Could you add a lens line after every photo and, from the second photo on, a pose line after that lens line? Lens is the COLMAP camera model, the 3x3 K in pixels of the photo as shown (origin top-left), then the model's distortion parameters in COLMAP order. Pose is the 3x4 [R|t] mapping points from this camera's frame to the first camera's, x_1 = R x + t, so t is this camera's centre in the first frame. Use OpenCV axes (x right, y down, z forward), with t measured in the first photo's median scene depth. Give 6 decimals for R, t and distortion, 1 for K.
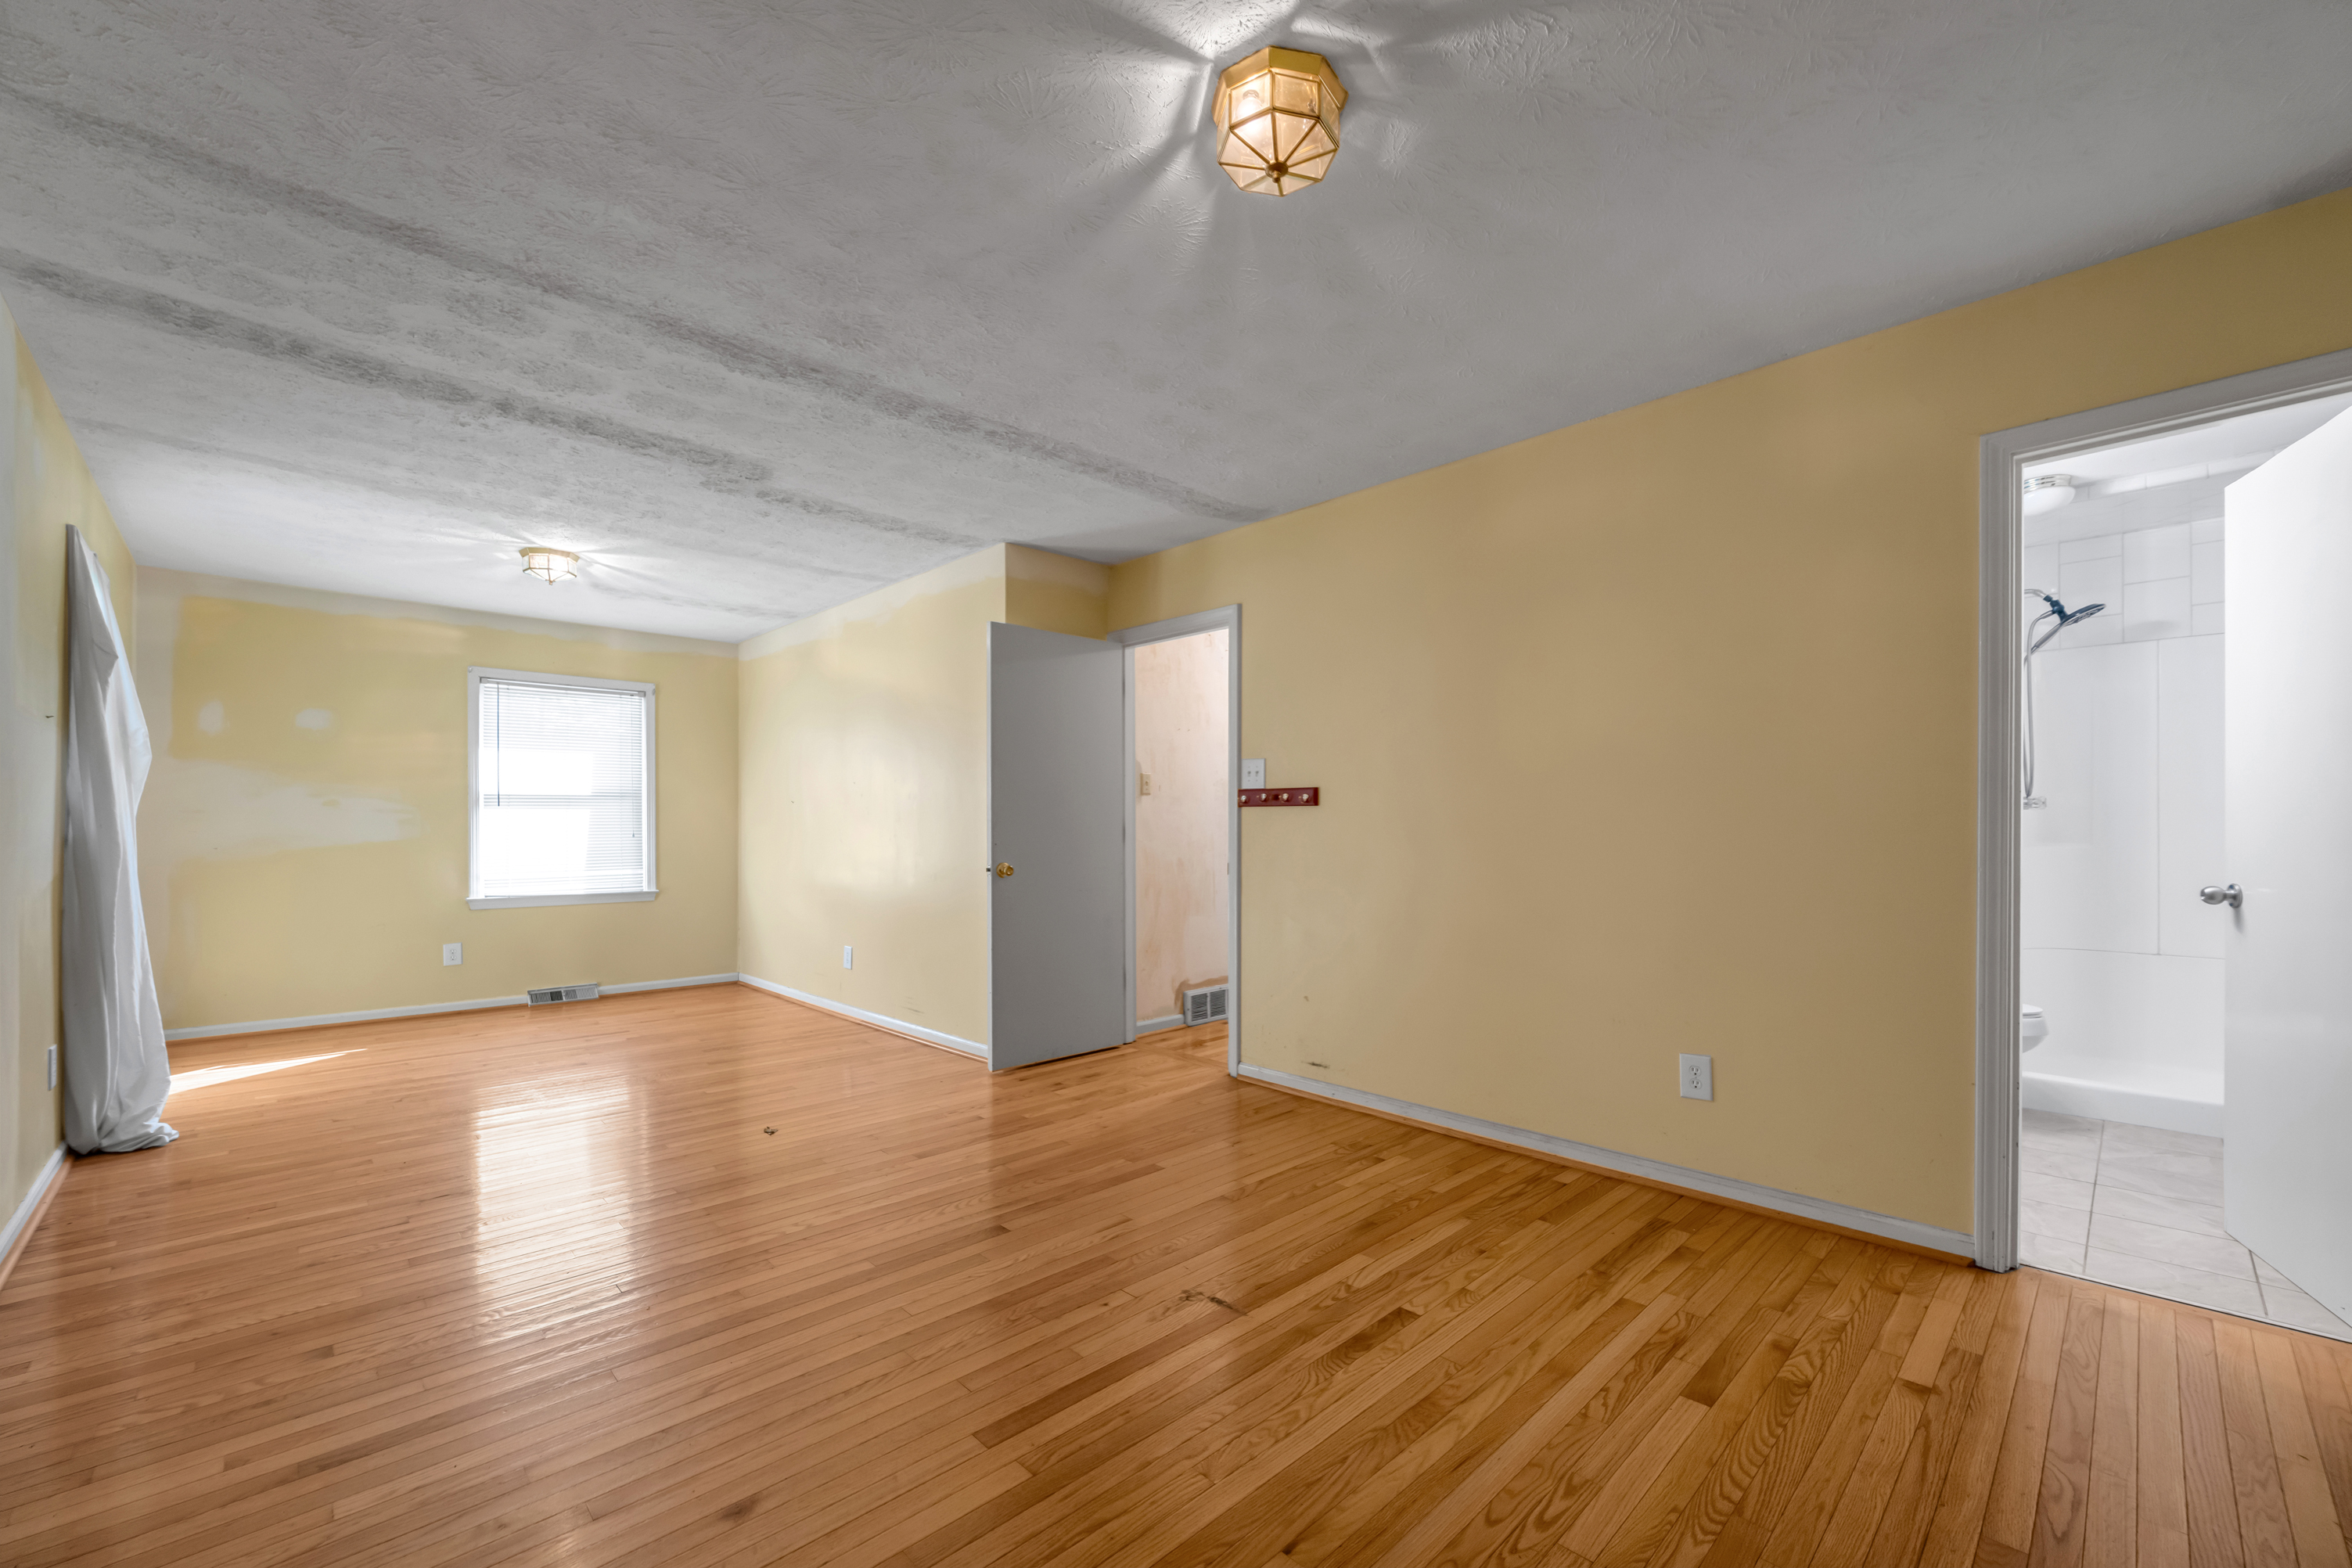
lens RADIAL K [[962.6, 0, 1185.6], [0, 962.6, 788.0], [0, 0, 1]] dist [-0.002618, -0.000615]
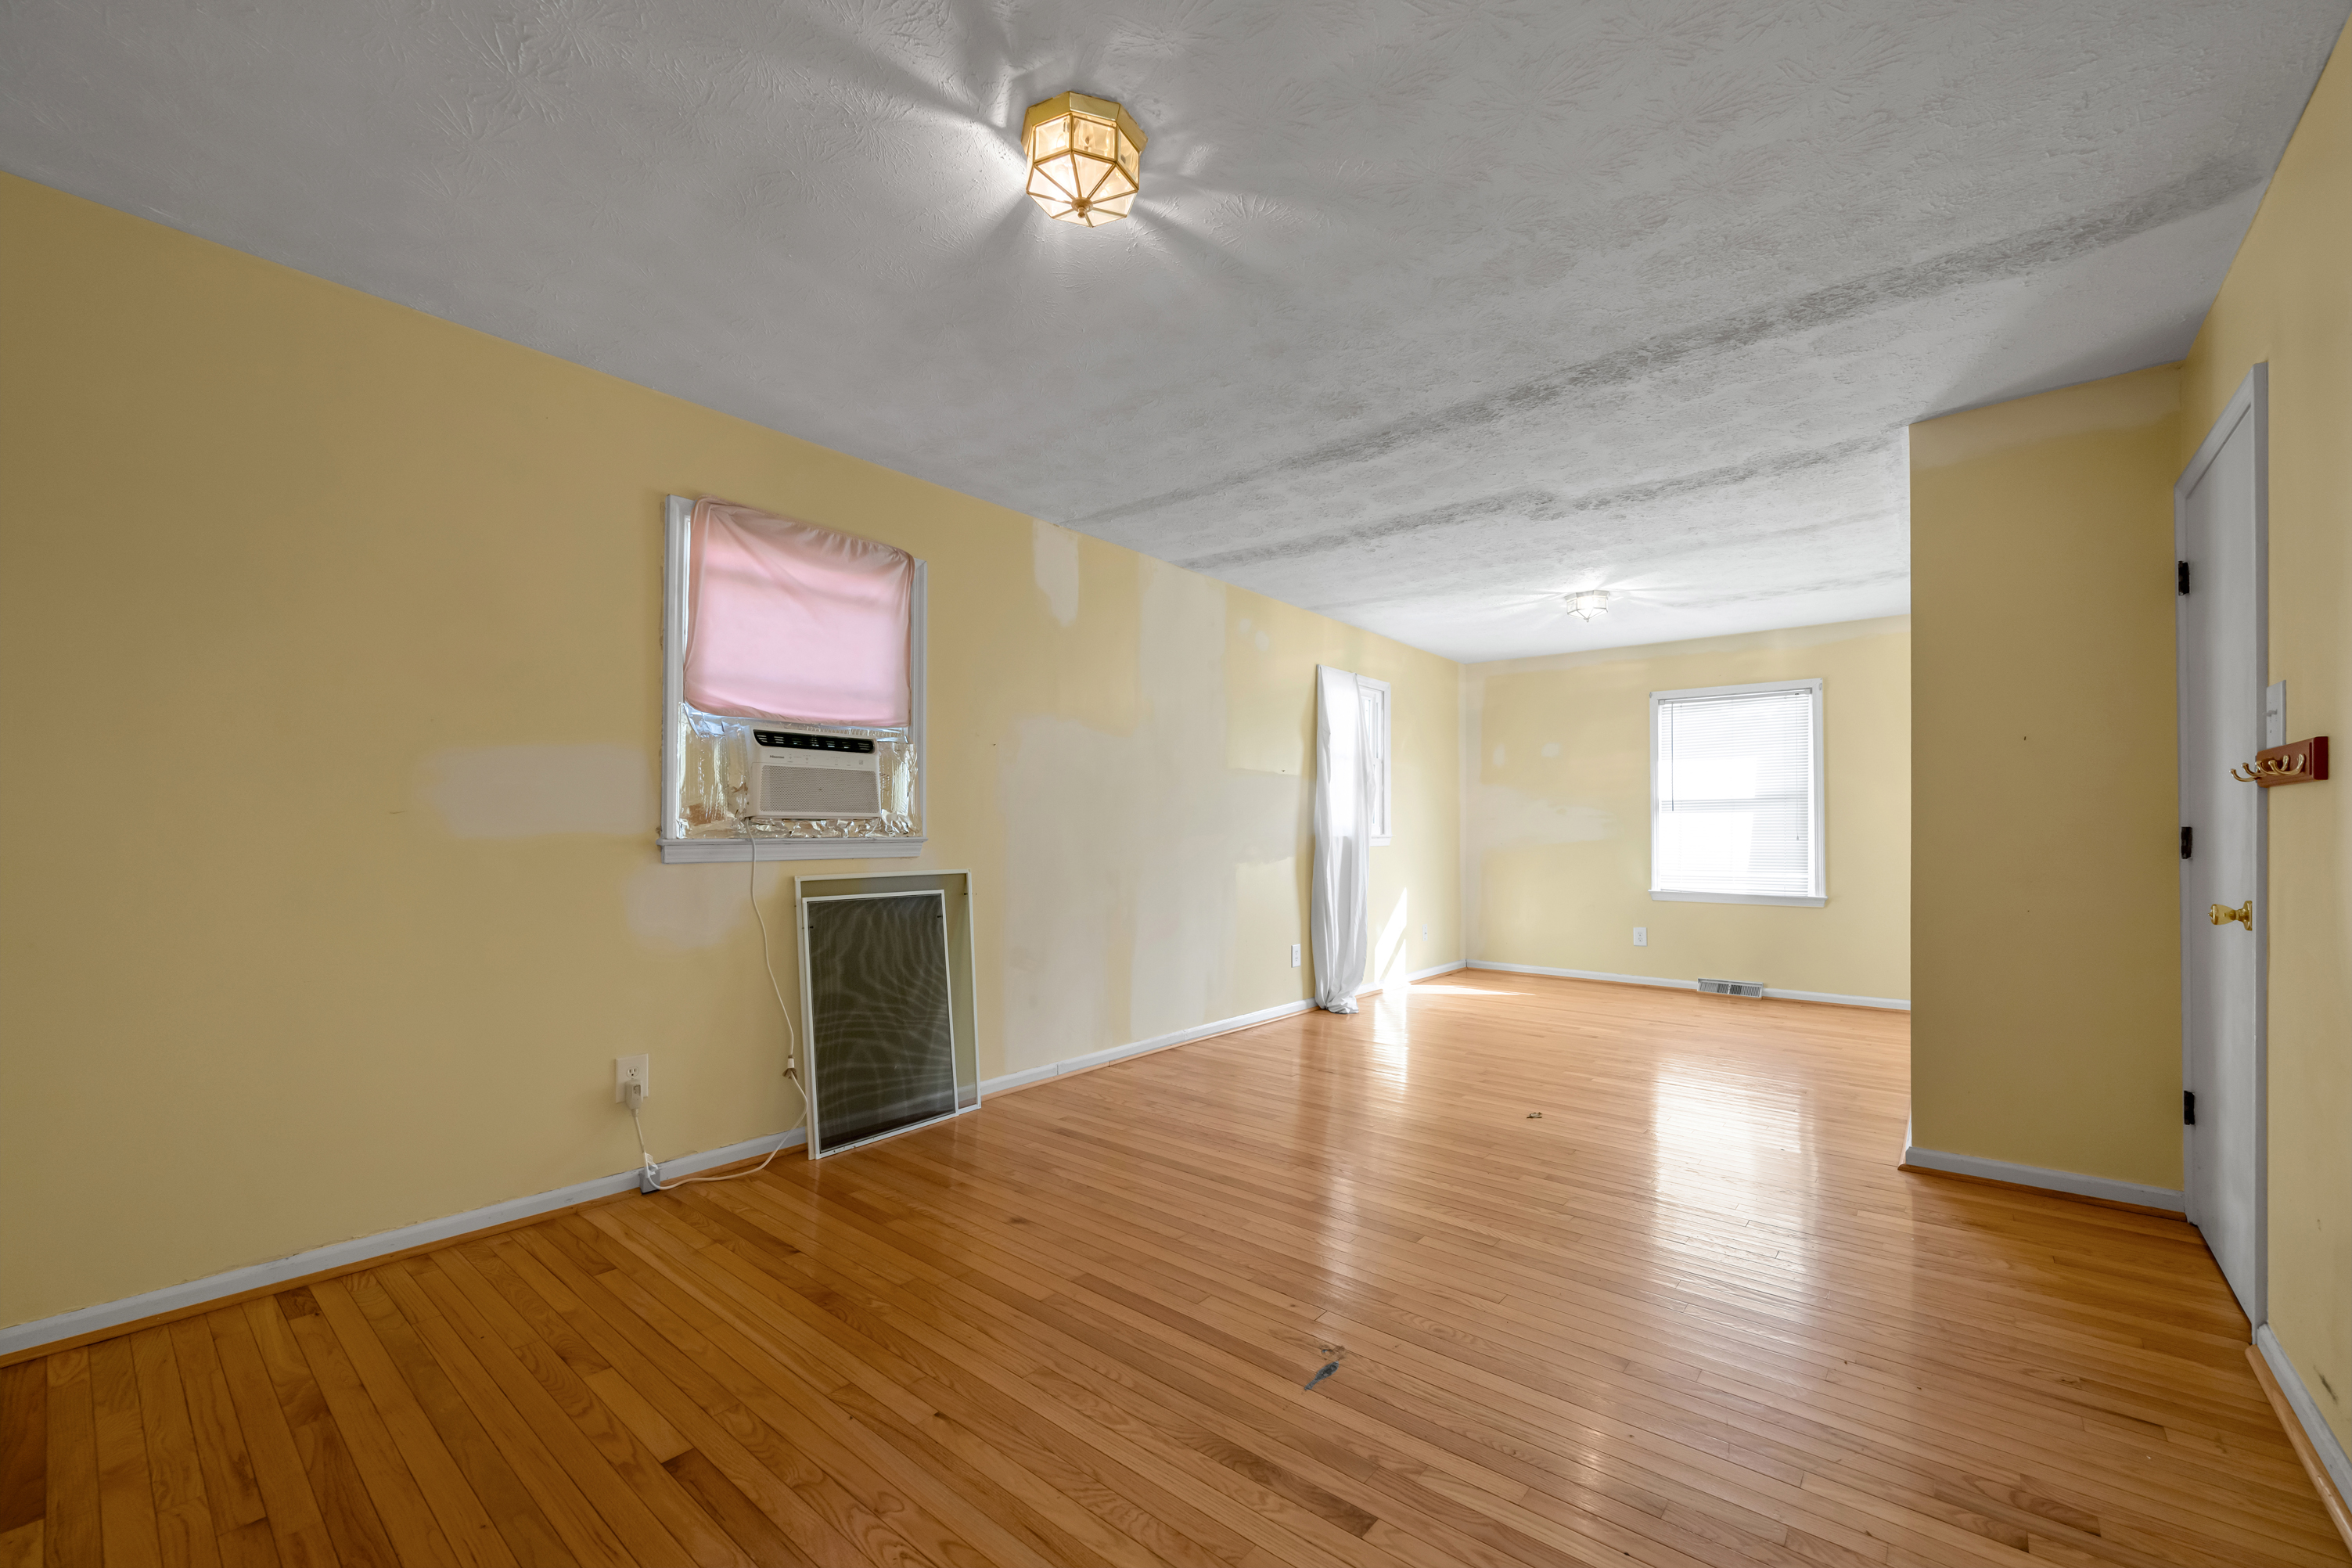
lens RADIAL K [[955.4, 0, 1176.0], [0, 955.4, 784.0], [0, 0, 1]] dist [-0.001495, -0.000220]
pose [[0.087682, -0.045384, -0.995114, 0.547434], [0.037330, 0.998410, -0.042245, 0.019972], [0.995449, -0.033444, 0.089236, 0.482291]]
